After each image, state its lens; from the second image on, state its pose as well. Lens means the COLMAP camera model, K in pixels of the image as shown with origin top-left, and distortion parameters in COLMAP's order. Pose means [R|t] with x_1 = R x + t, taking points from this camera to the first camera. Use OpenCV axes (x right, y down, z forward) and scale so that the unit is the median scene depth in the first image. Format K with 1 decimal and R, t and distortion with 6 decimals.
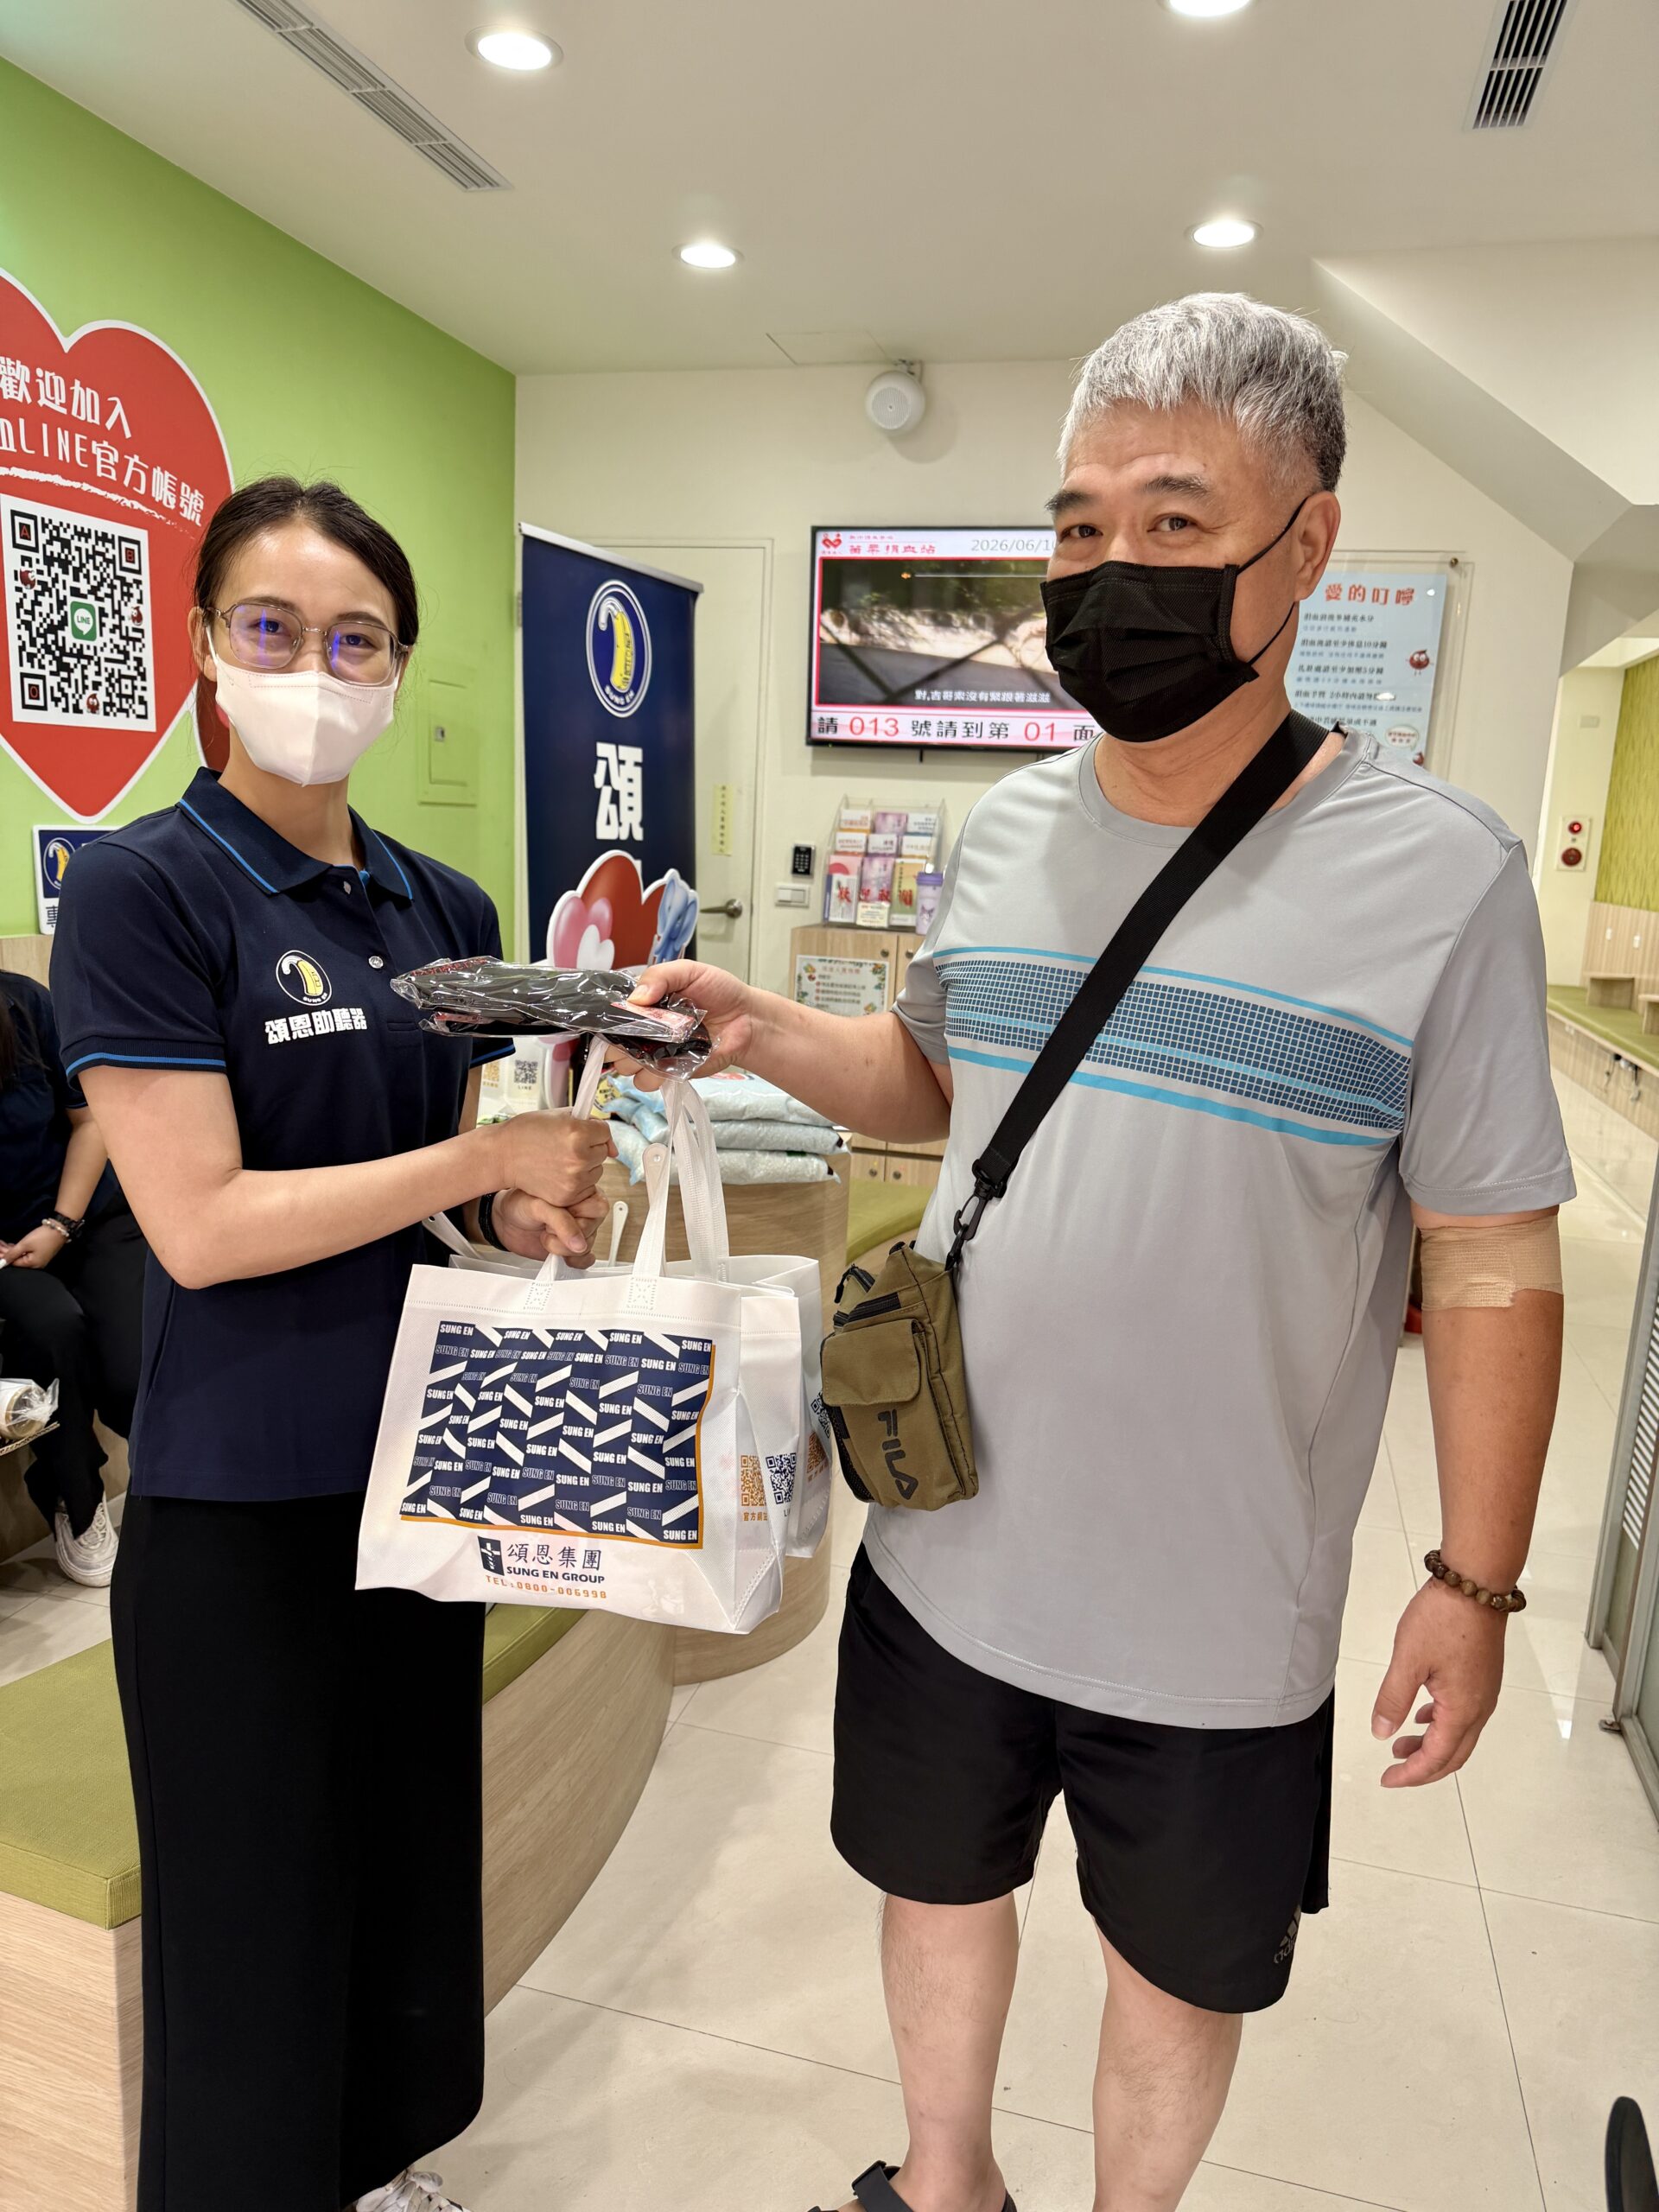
lens RADIAL K [[1553.0, 0, 865.0], [0, 1553.0, 1103.4], [0, 0, 1]] dist [0.035944, -0.029111]
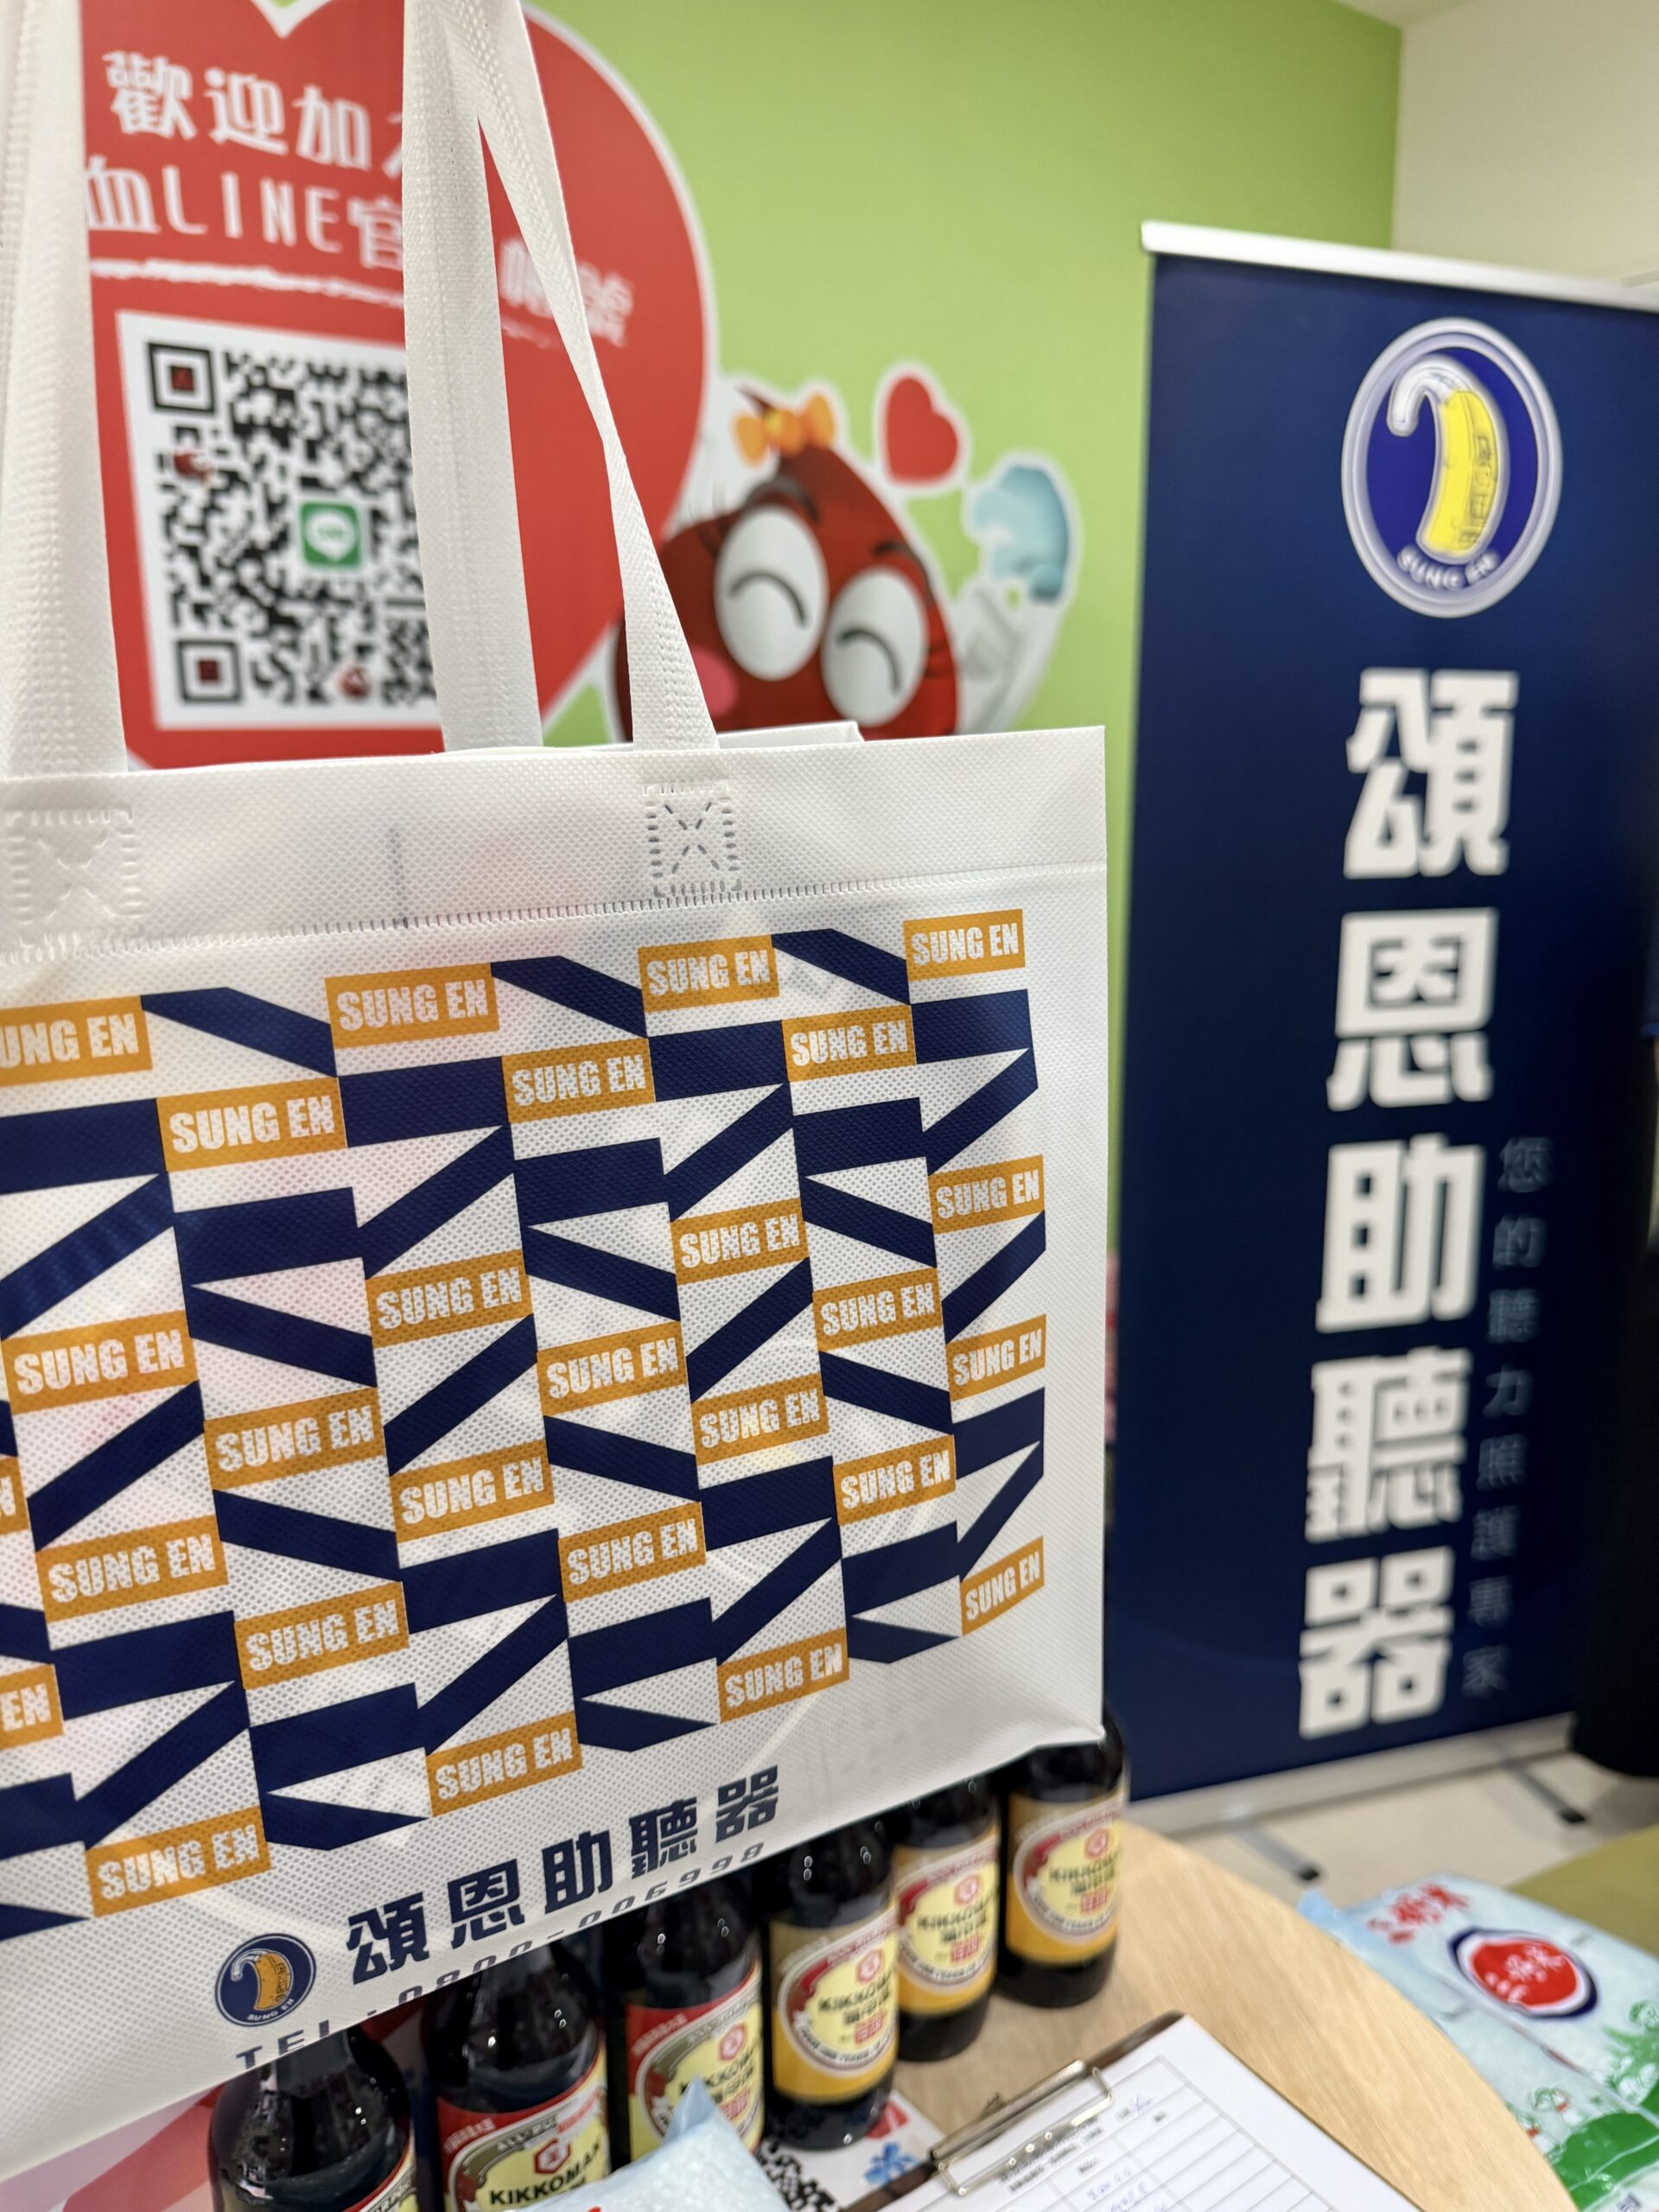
lens RADIAL K [[1605.4, 0, 893.6], [0, 1605.4, 1096.3], [0, 0, 1]] dist [-0.005546, -0.006797]
pose [[0.798047, 0.078169, -0.597504, 0.015224], [-0.064989, 0.996932, 0.043623, -0.144988], [0.599080, 0.004018, 0.800679, 0.655319]]
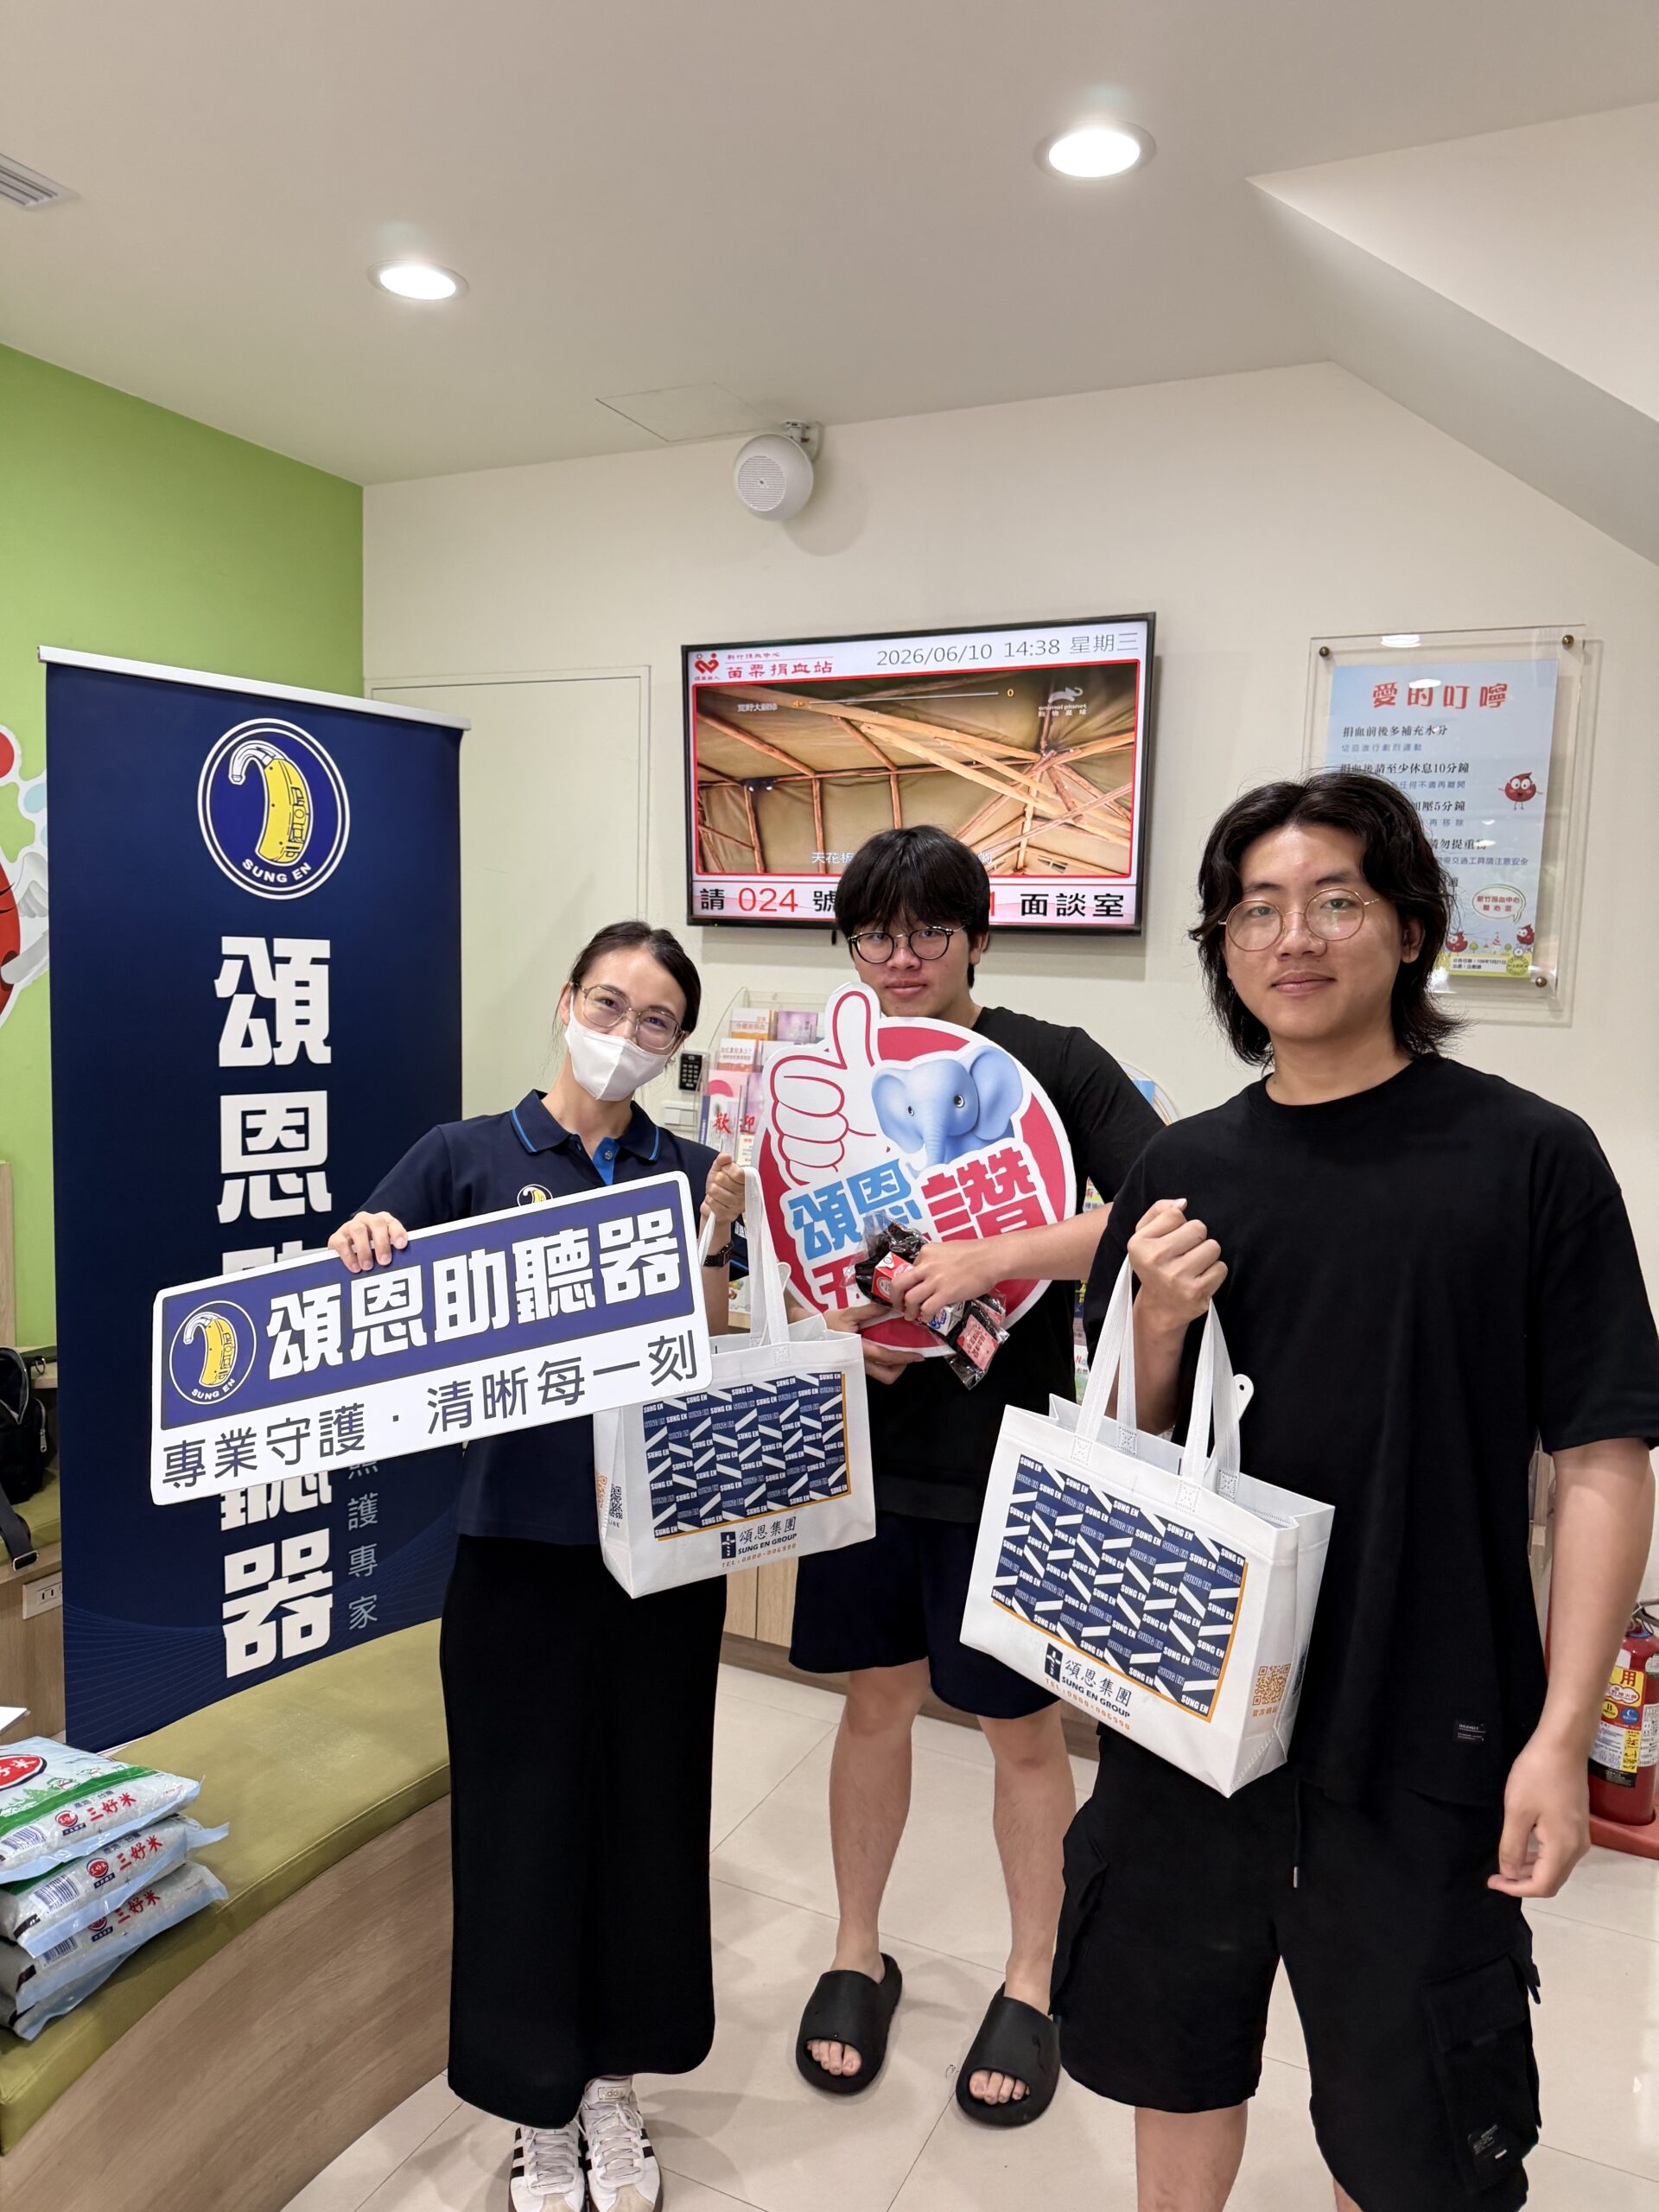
lens RADIAL K [[1509.9, 0, 873.2], [0, 1509.9, 1128.6], [0, 0, 1]] dist [0.059901, -0.048906]
pose [[0.974616, 0.014723, -0.223396, 0.351991], [-0.031957, 0.996766, -0.073726, -0.124310], [0.221589, 0.078994, 0.971935, 0.480261]]
